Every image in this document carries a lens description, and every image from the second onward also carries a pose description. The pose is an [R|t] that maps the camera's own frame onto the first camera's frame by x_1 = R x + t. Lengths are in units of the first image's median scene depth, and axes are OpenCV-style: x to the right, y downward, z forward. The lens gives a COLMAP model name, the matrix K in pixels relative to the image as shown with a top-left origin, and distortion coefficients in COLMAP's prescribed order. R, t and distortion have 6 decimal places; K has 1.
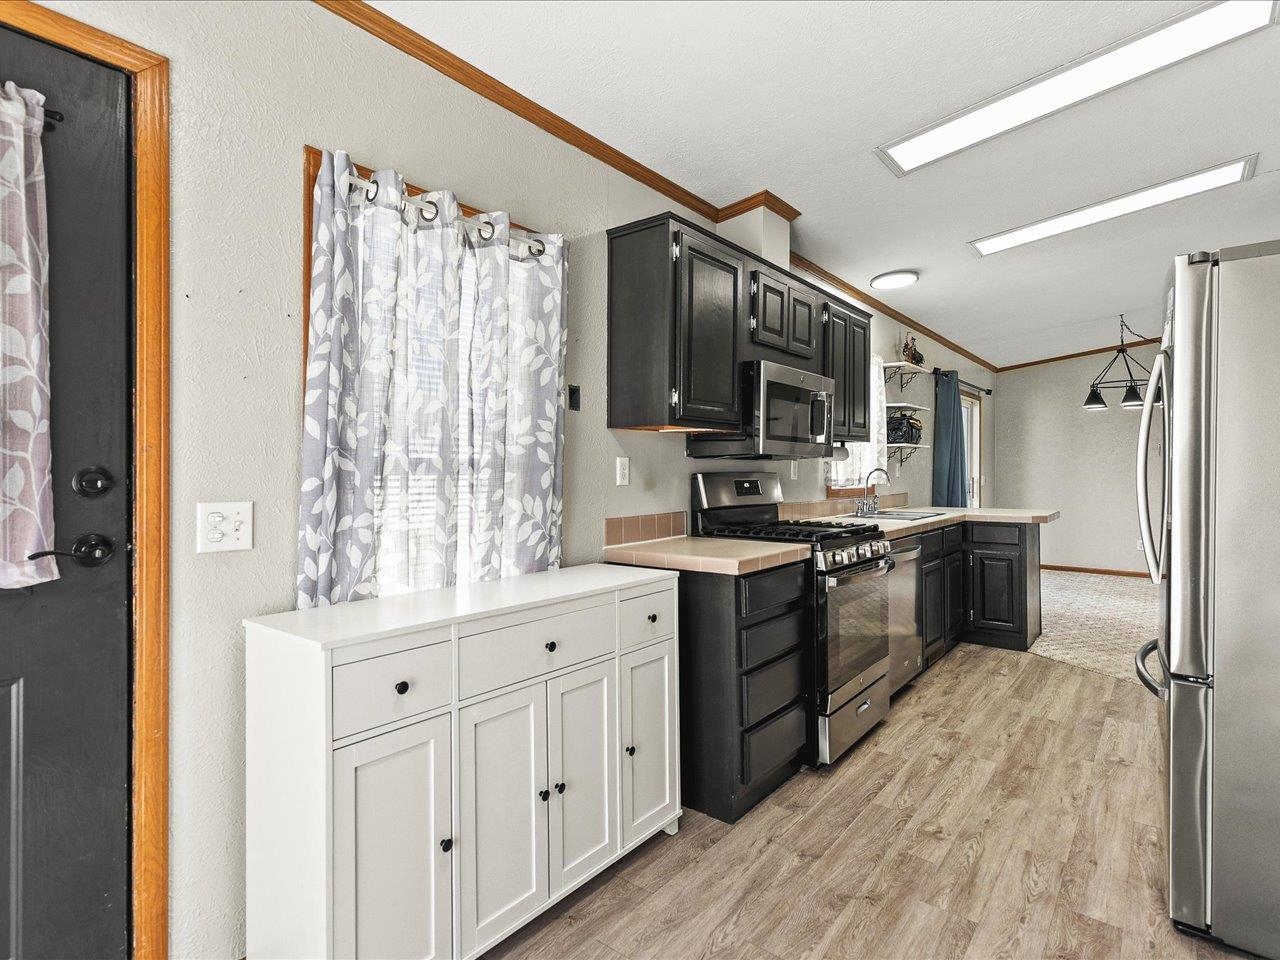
lens RADIAL K [[672.1, 0, 652.1], [0, 672.1, 470.1], [0, 0, 1]] dist [0.011097, 0.000102]
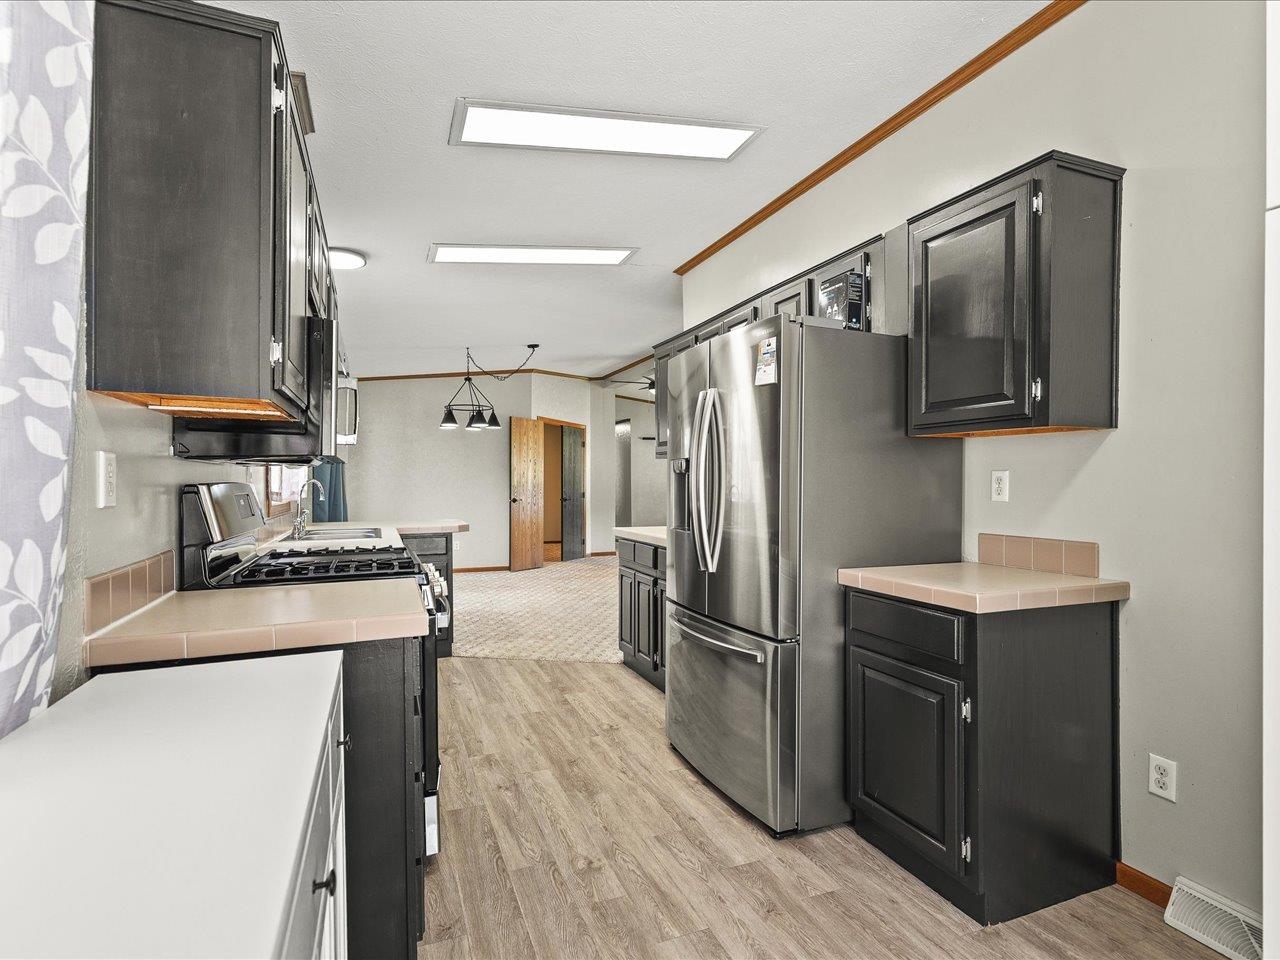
lens RADIAL K [[645.6, 0, 657.1], [0, 645.6, 486.4], [0, 0, 1]] dist [0.001291, 0.000020]
pose [[0.486327, -0.004276, 0.873767, -0.254875], [-0.000661, 0.999986, 0.005261, 0.004025], [-0.873777, -0.003136, 0.486317, 0.388399]]
